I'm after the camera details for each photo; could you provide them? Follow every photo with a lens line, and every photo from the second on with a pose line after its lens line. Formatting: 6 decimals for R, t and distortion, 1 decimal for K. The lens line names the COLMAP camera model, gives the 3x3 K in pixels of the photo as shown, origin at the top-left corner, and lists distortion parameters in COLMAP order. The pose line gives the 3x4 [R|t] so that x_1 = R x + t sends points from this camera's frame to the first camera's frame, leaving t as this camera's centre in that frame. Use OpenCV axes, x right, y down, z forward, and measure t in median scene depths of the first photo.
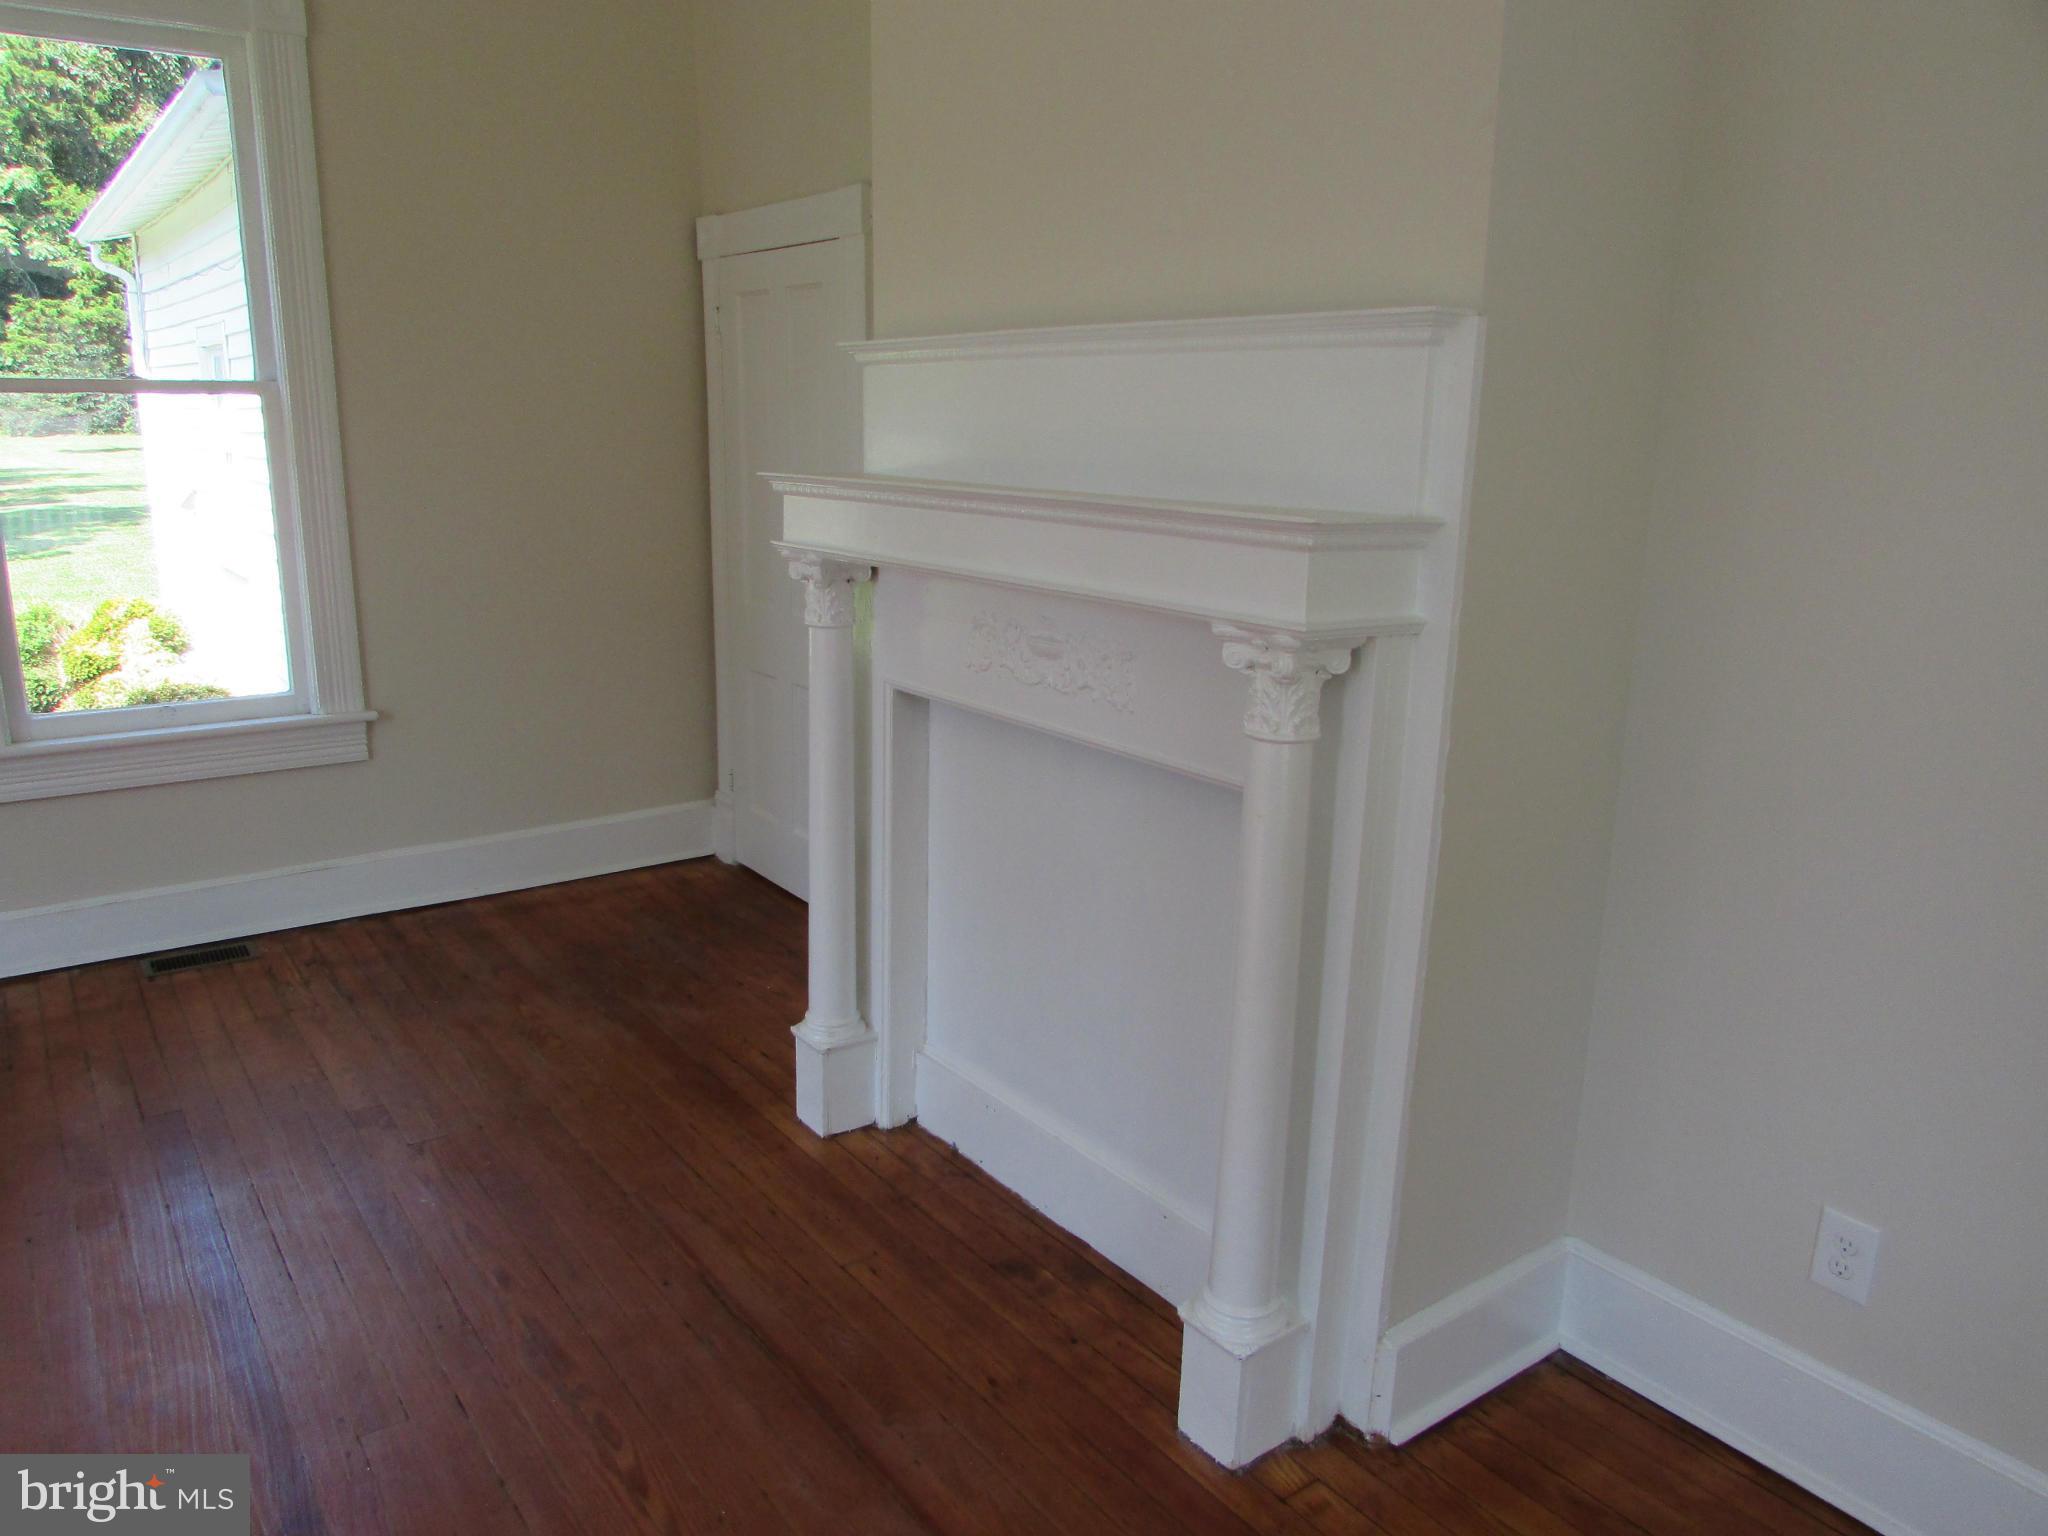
lens RADIAL K [[1454.7, 0, 1024.0], [0, 1454.7, 768.0], [0, 0, 1]] dist [-0.048348, 0.043658]
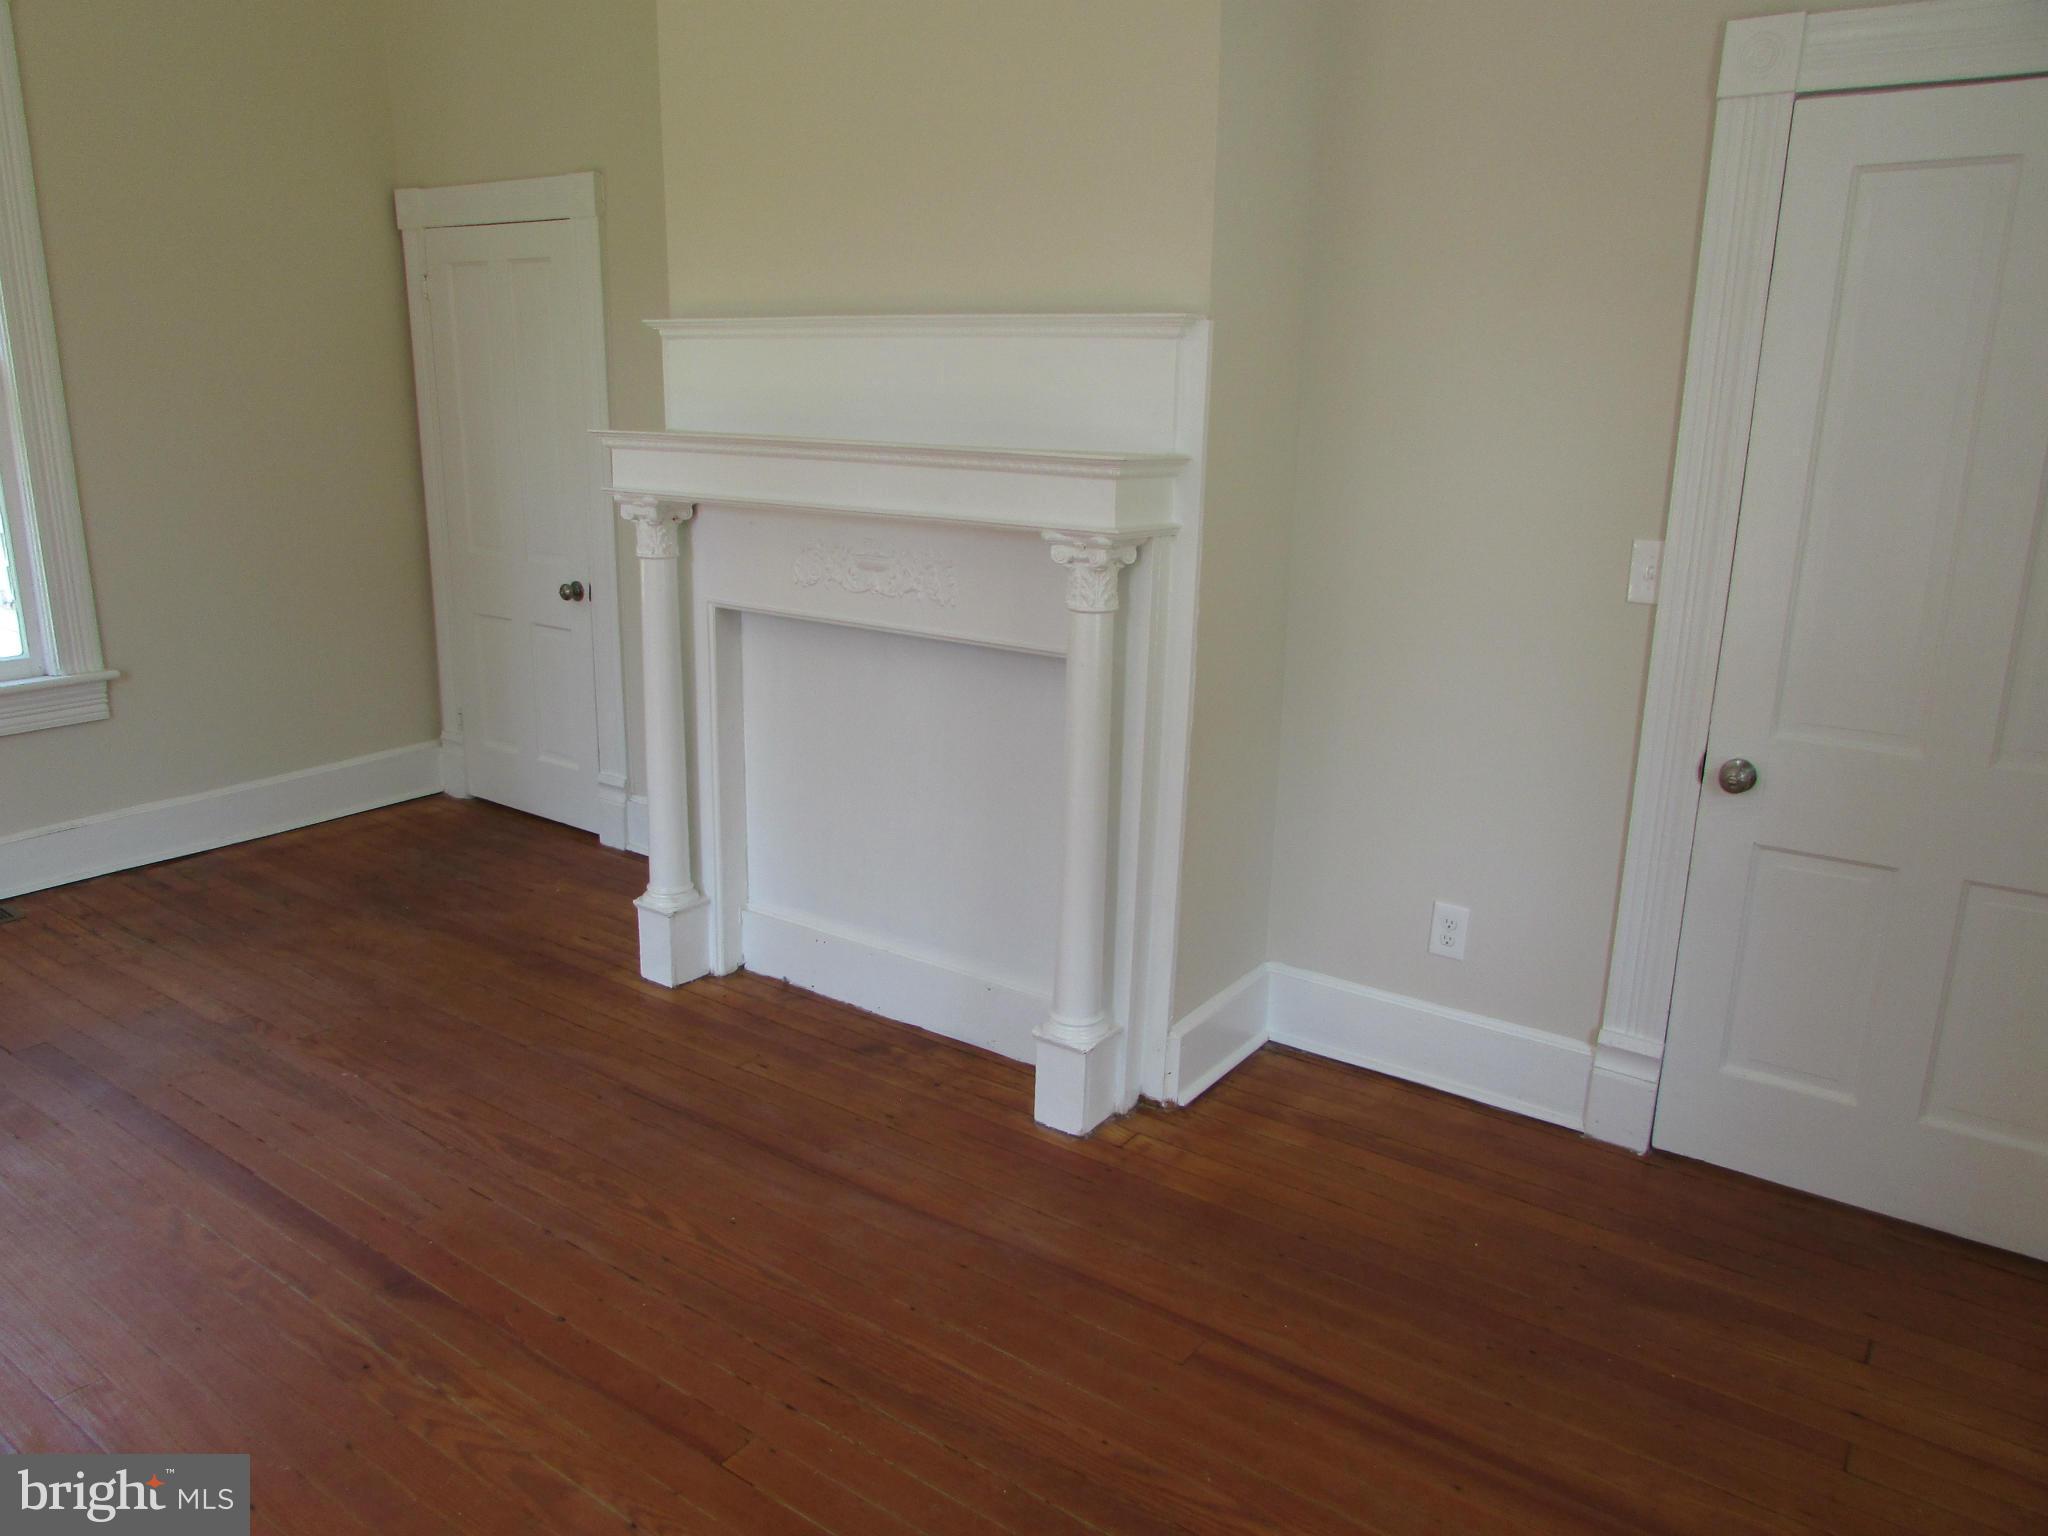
lens RADIAL K [[1463.8, 0, 1011.9], [0, 1463.8, 765.2], [0, 0, 1]] dist [-0.031571, -0.000650]
pose [[0.949279, -0.079018, 0.304343, -0.285254], [0.070433, 0.996750, 0.039103, 0.056508], [-0.306444, -0.015684, 0.951759, -0.292423]]
